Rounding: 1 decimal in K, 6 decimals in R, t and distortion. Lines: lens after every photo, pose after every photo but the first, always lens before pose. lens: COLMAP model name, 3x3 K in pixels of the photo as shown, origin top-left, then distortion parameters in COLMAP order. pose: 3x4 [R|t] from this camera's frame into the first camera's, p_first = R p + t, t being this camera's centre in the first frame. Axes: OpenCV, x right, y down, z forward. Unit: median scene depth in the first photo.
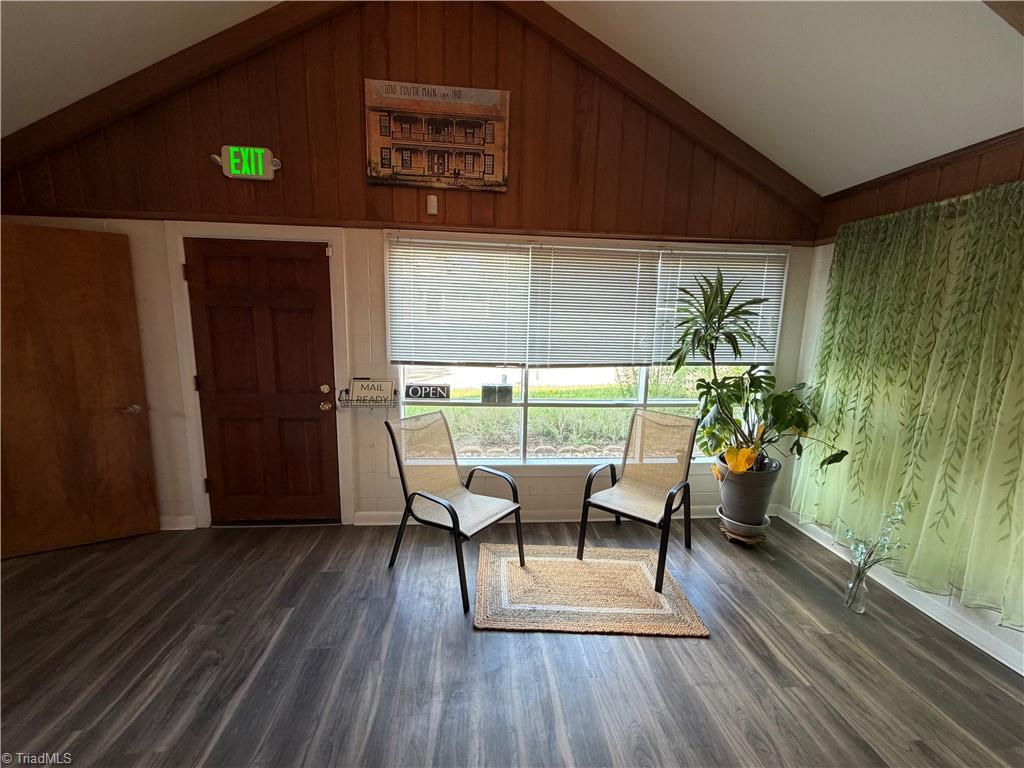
lens RADIAL K [[409.4, 0, 511.4], [0, 409.4, 386.5], [0, 0, 1]] dist [-0.001788, -0.000240]
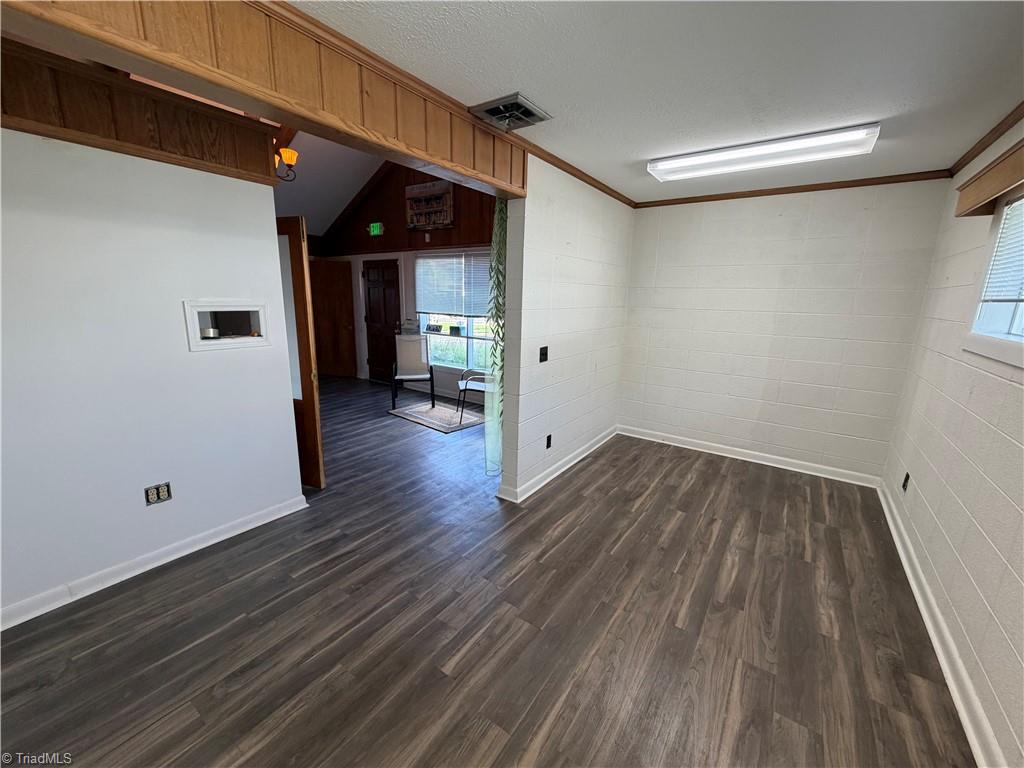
lens RADIAL K [[409.4, 0, 511.4], [0, 409.4, 386.5], [0, 0, 1]] dist [-0.001788, -0.000240]
pose [[0.763579, 0.133818, -0.631696, 1.607044], [-0.106233, 0.990994, 0.081520, 0.107430], [0.636916, 0.004861, 0.770918, -0.372105]]
